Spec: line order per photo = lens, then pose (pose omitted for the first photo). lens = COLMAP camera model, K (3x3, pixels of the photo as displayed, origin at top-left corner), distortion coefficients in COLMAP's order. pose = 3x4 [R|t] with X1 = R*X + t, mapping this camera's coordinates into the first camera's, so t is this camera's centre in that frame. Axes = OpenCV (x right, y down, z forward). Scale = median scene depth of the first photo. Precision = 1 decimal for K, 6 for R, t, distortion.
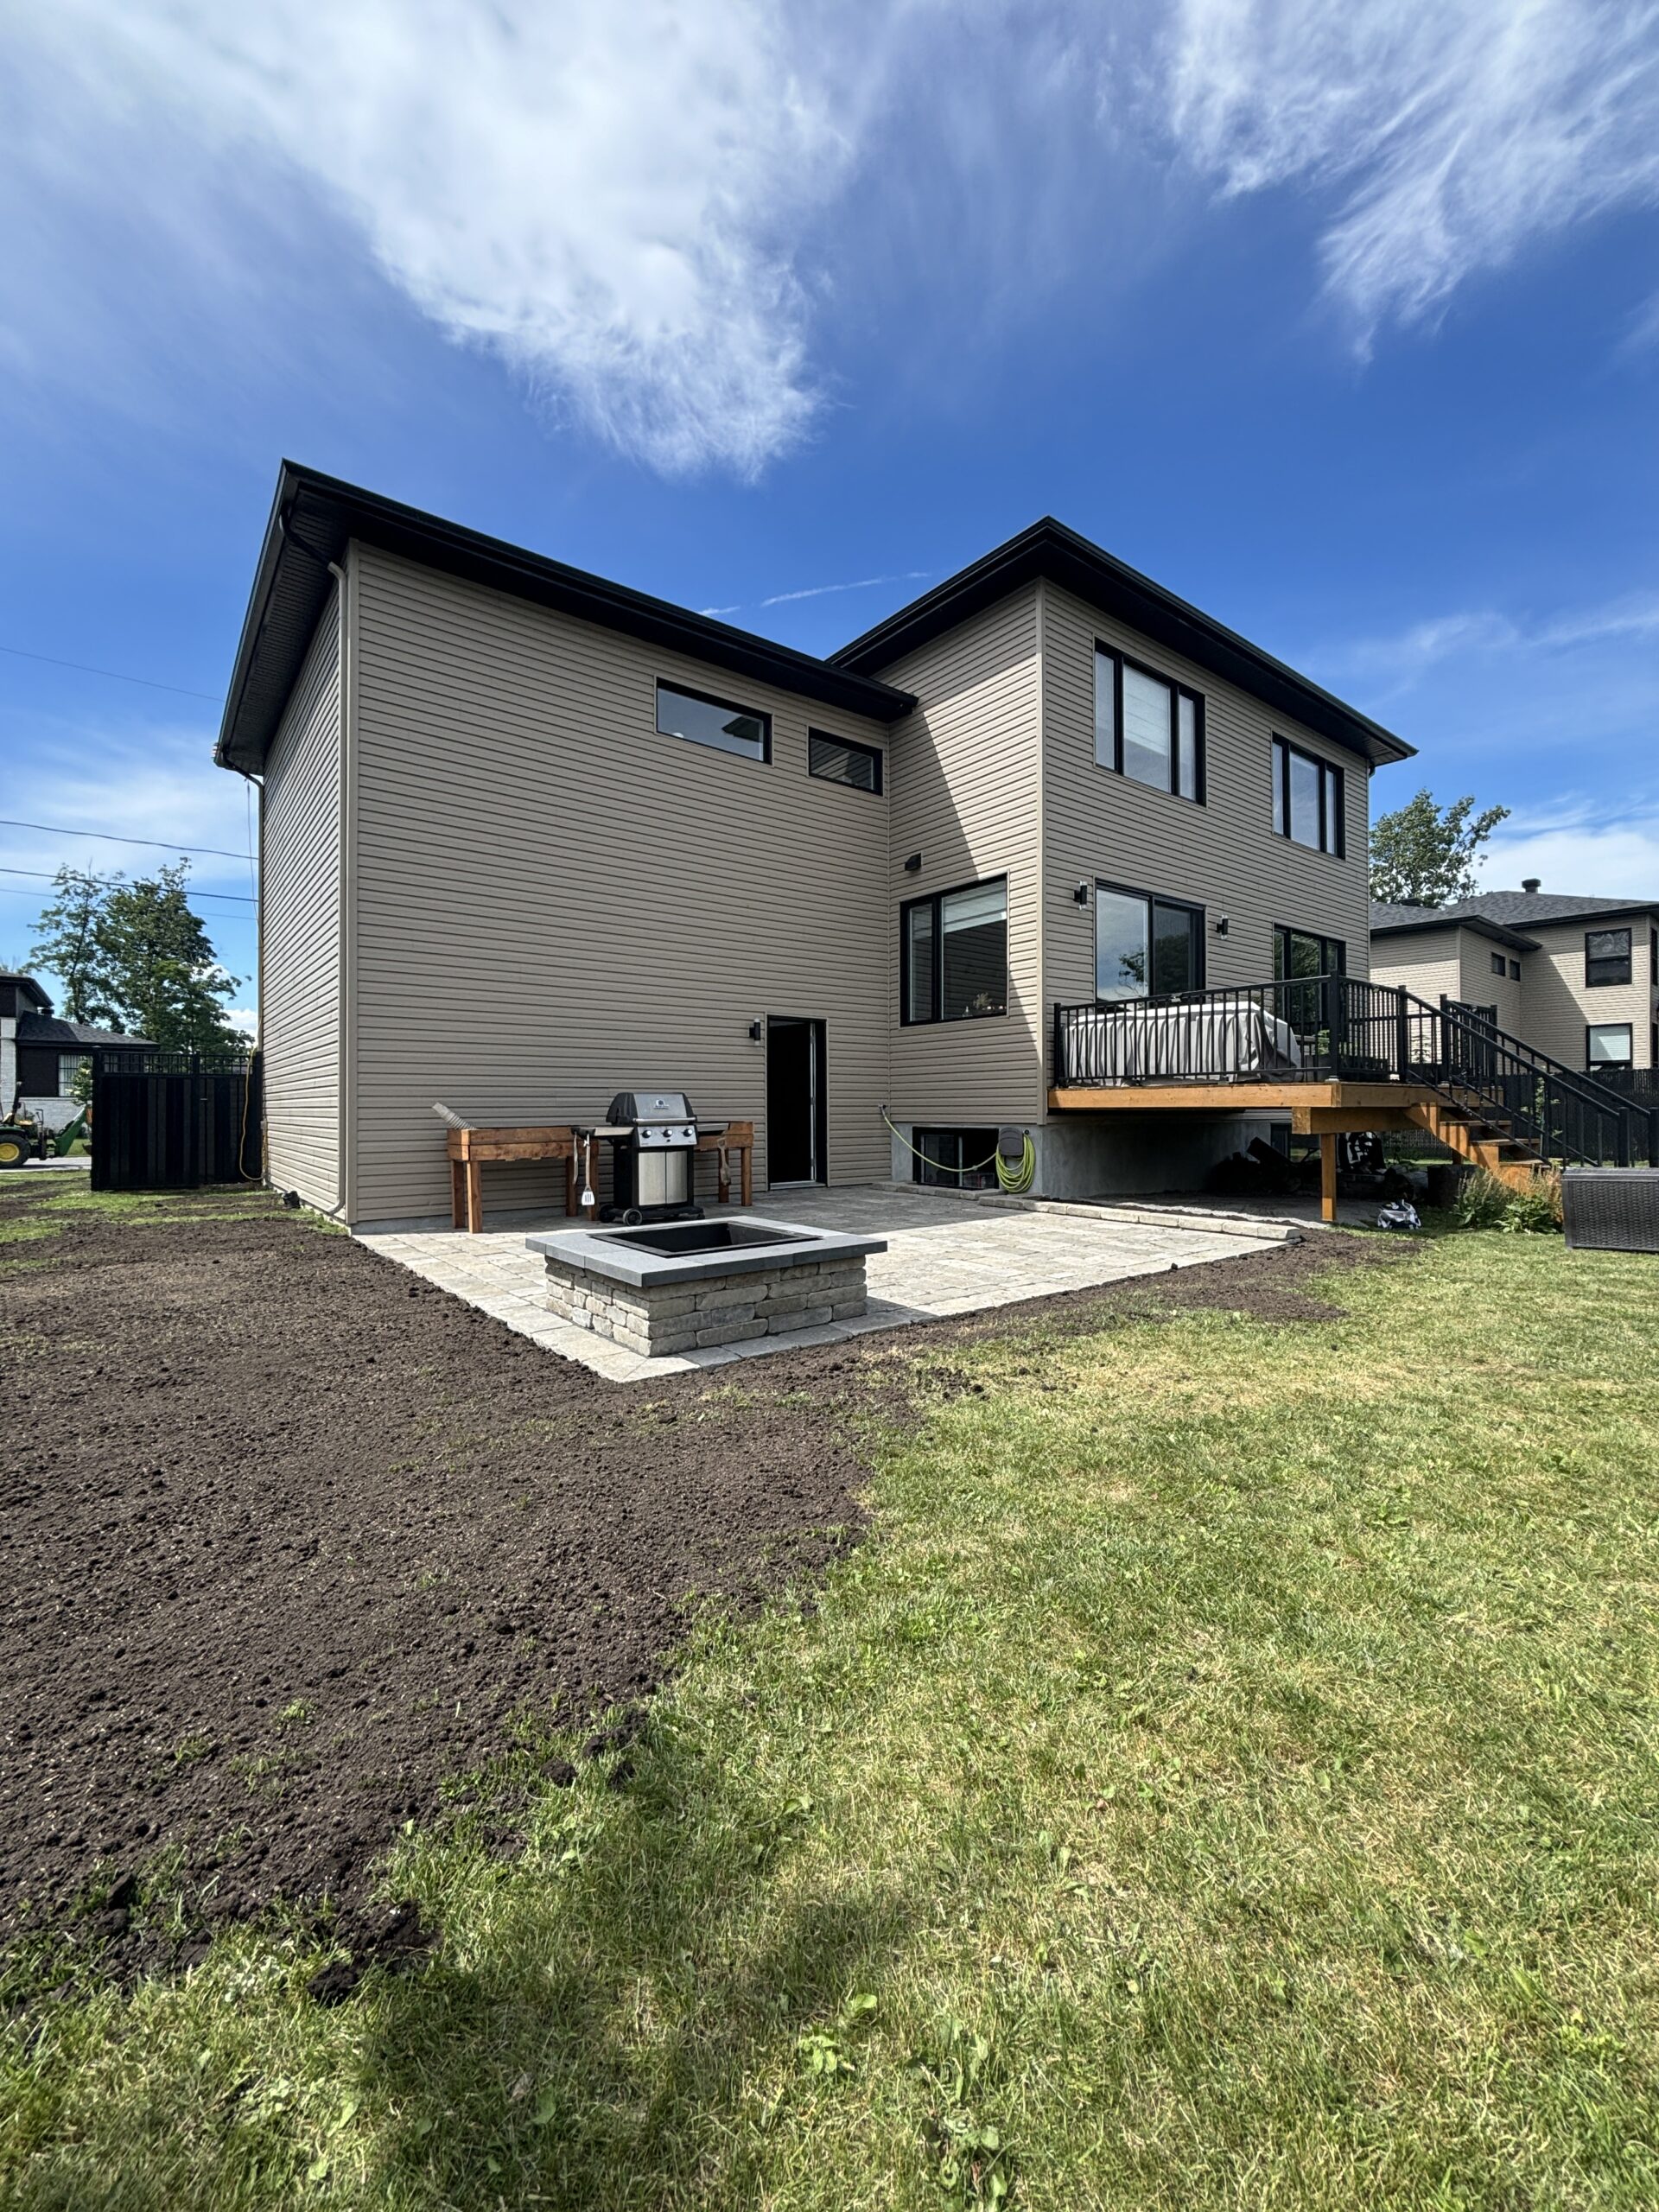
lens RADIAL K [[892.7, 0, 823.7], [0, 892.7, 1108.6], [0, 0, 1]] dist [-0.002003, -0.000423]
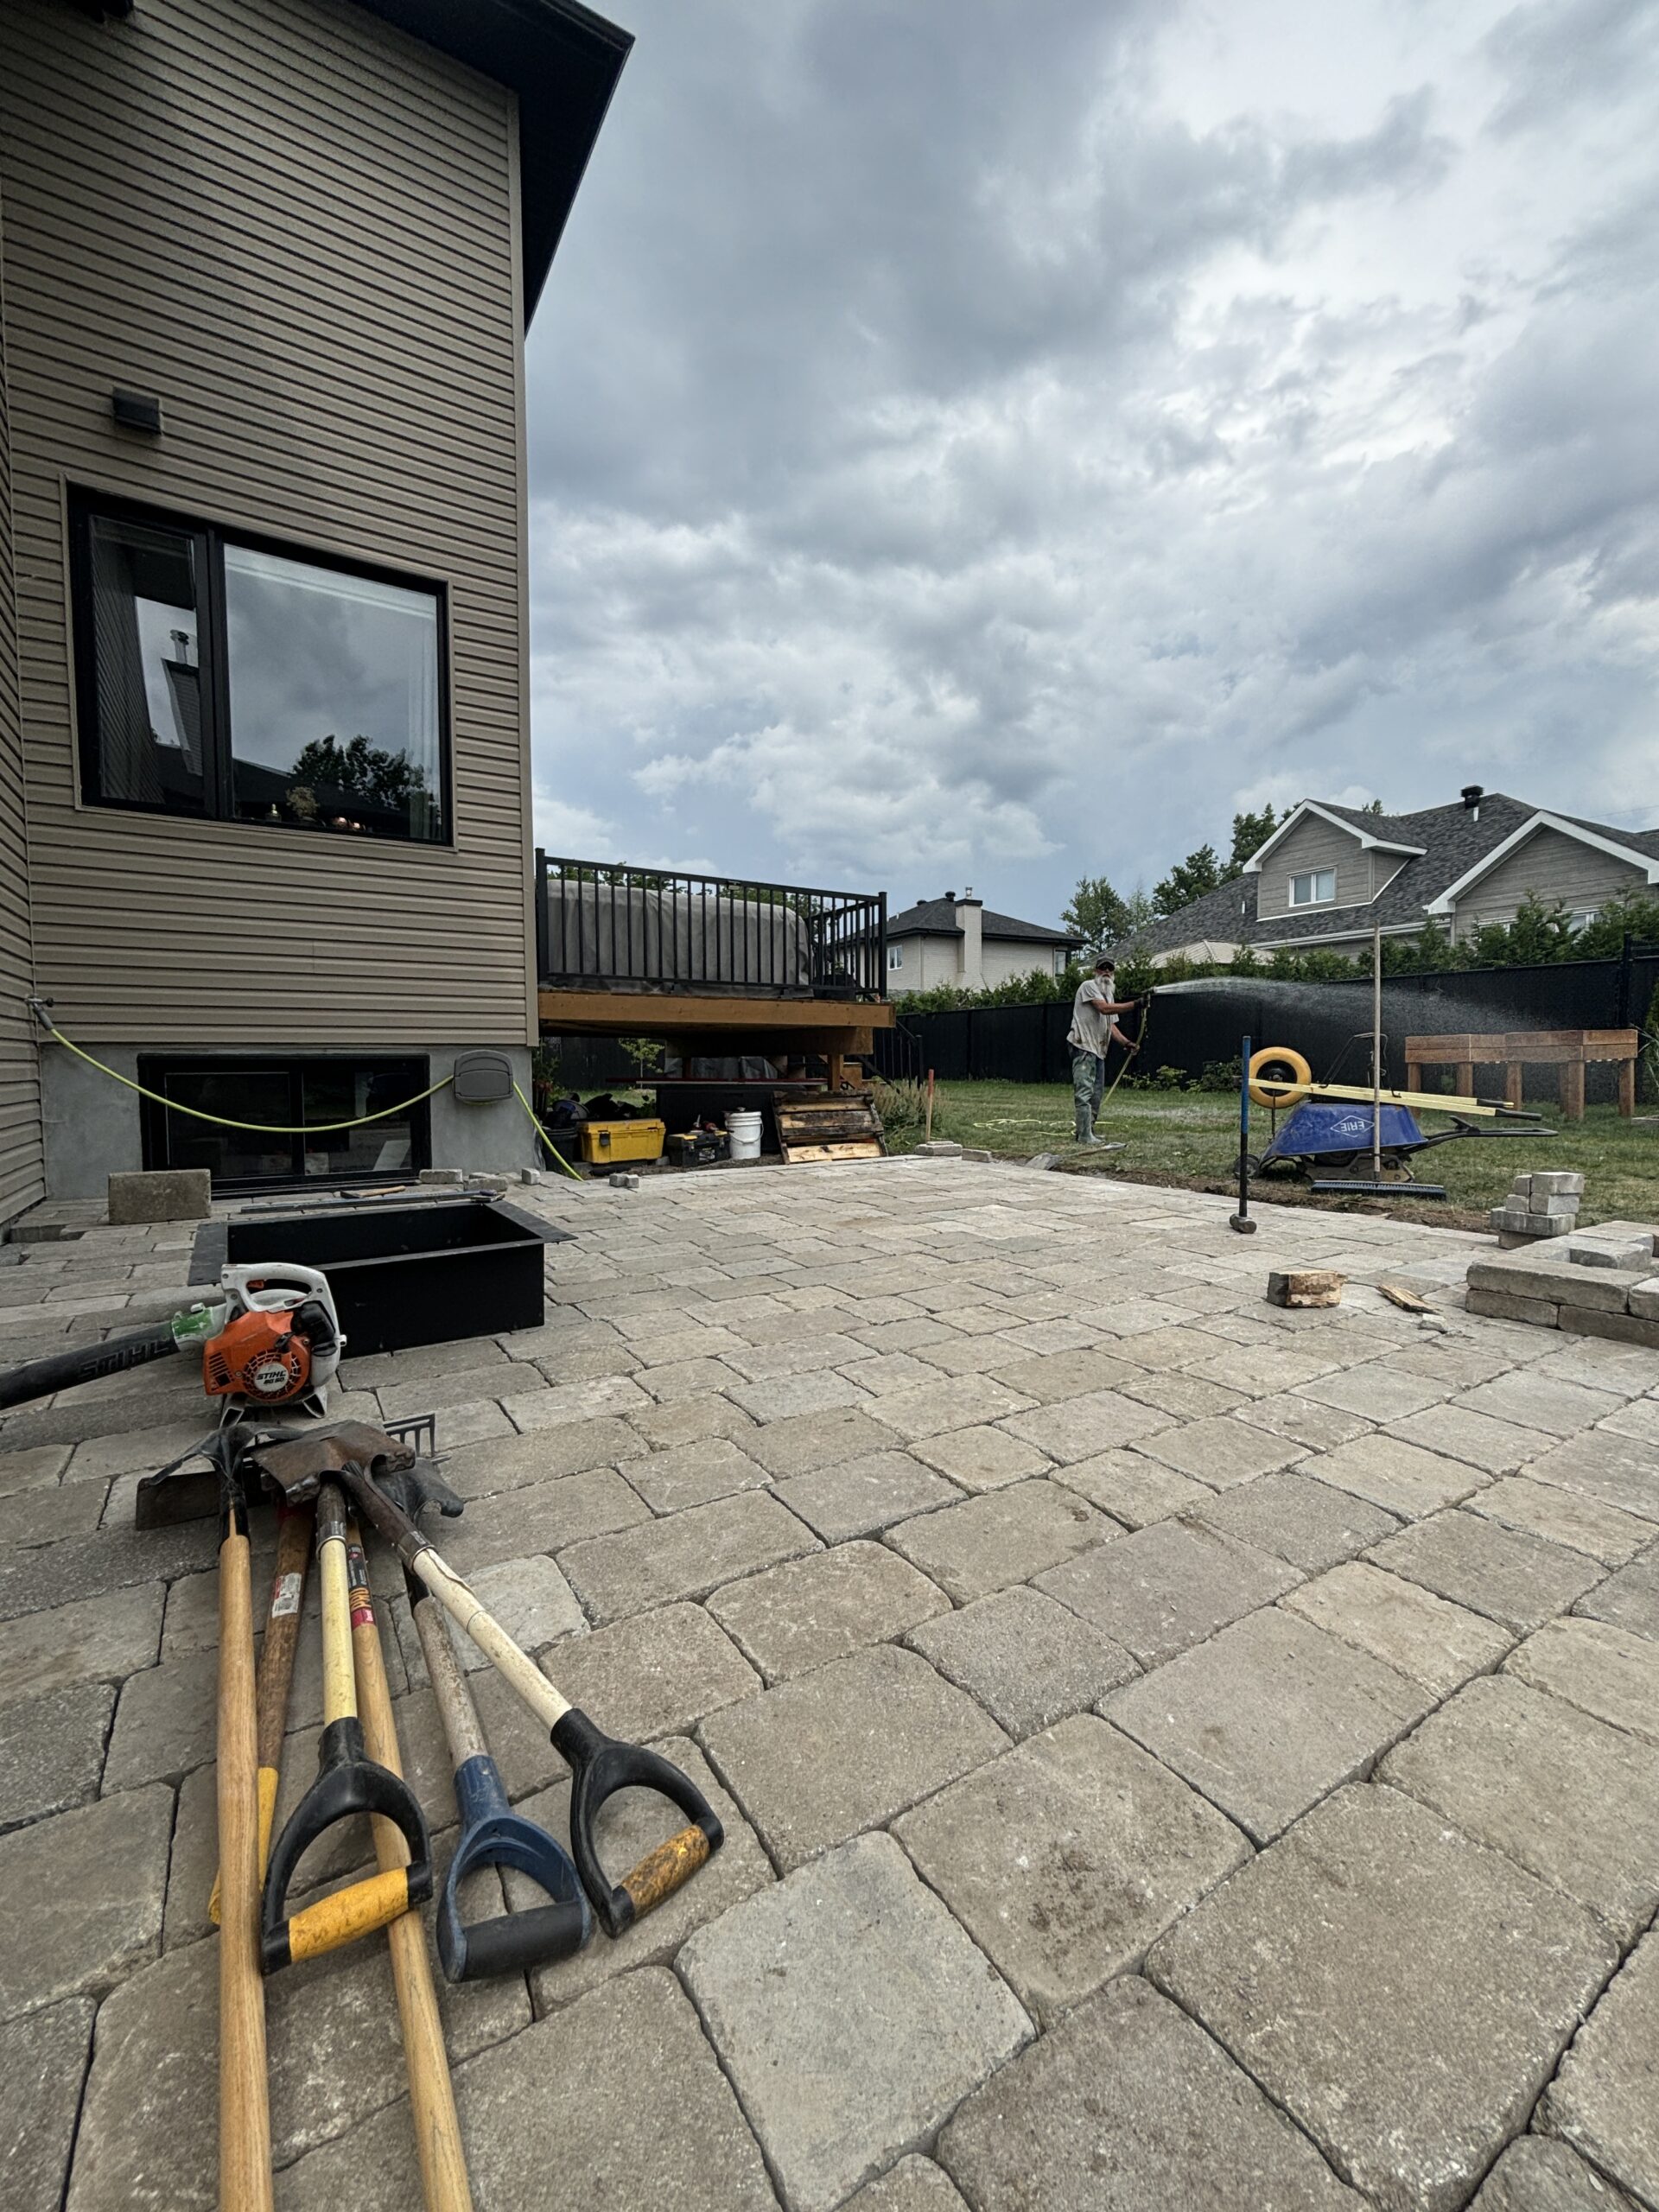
lens RADIAL K [[892.7, 0, 830.7], [0, 892.7, 1103.4], [0, 0, 1]] dist [-0.002003, -0.000423]
pose [[0.088217, -0.056882, 0.994476, -0.314166], [-0.013650, 0.998205, 0.058307, 0.016101], [-0.996008, -0.018718, 0.087282, 0.670715]]
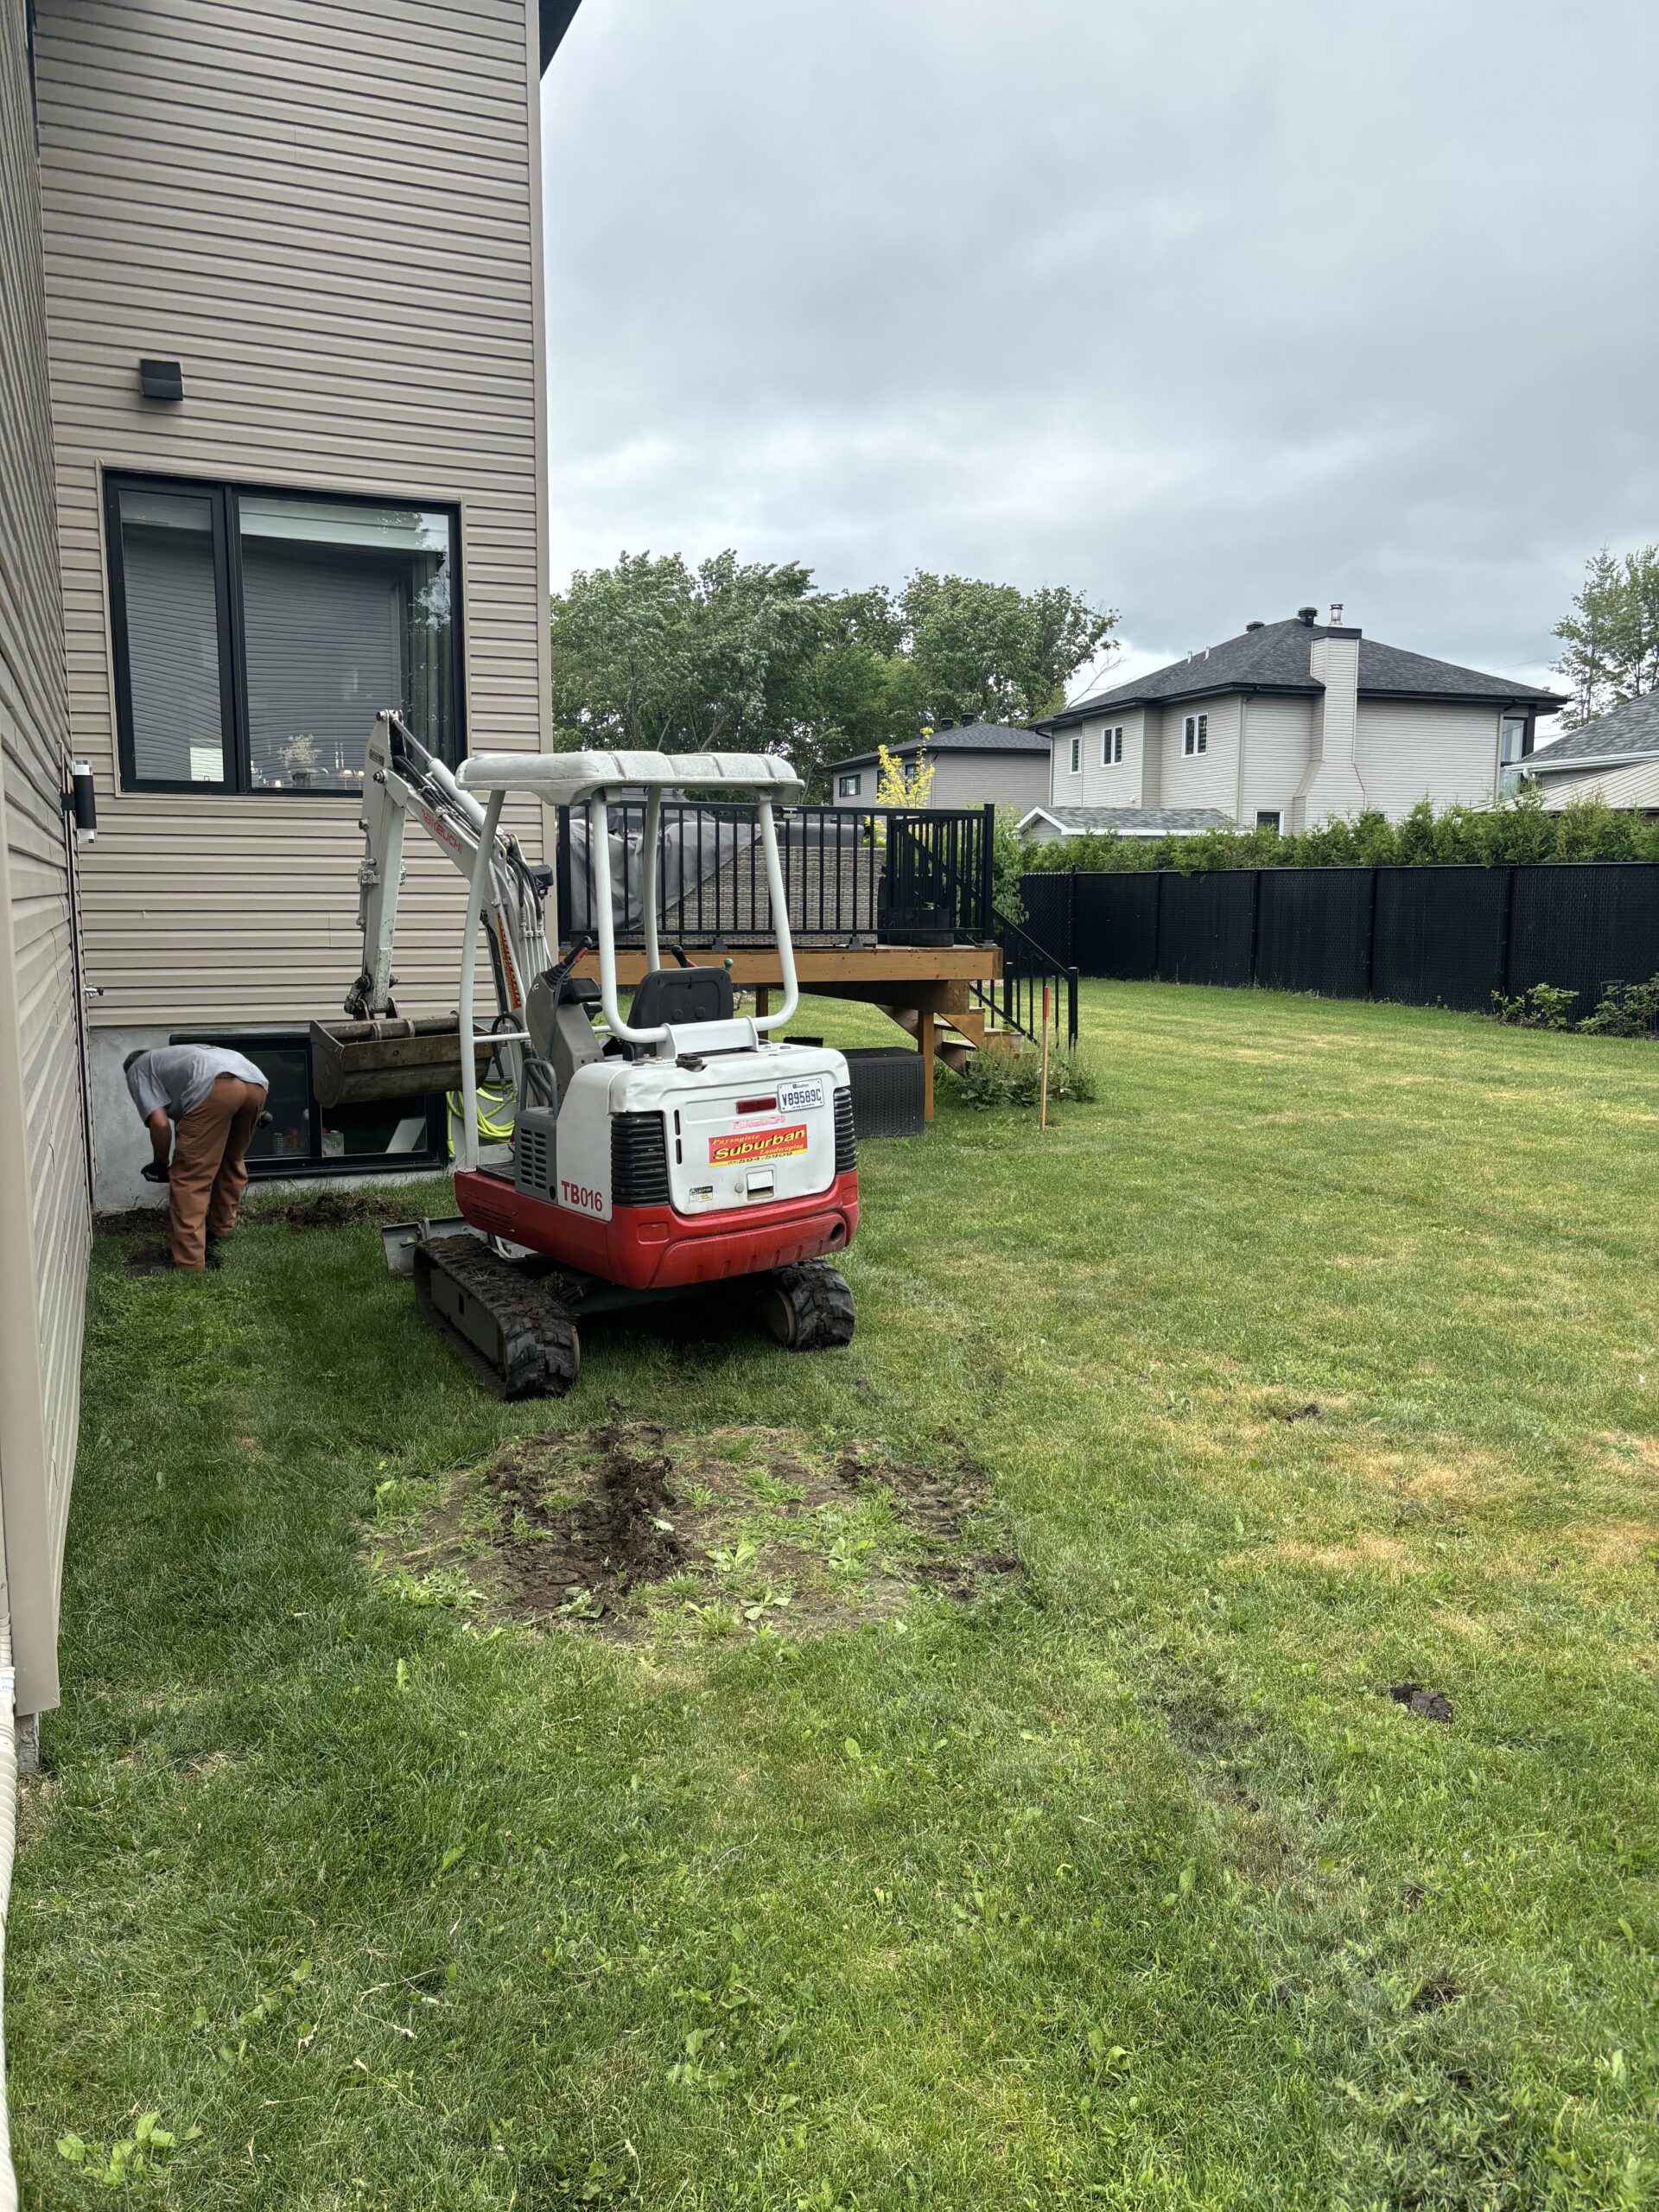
lens RADIAL K [[1654.4, 0, 838.6], [0, 1654.4, 1113.2], [0, 0, 1]] dist [0.005838, -0.006786]
pose [[0.248585, -0.134835, 0.959179, -0.603250], [-0.020105, 0.989332, 0.144284, -0.062612], [-0.968401, -0.055151, 0.243222, 0.534995]]
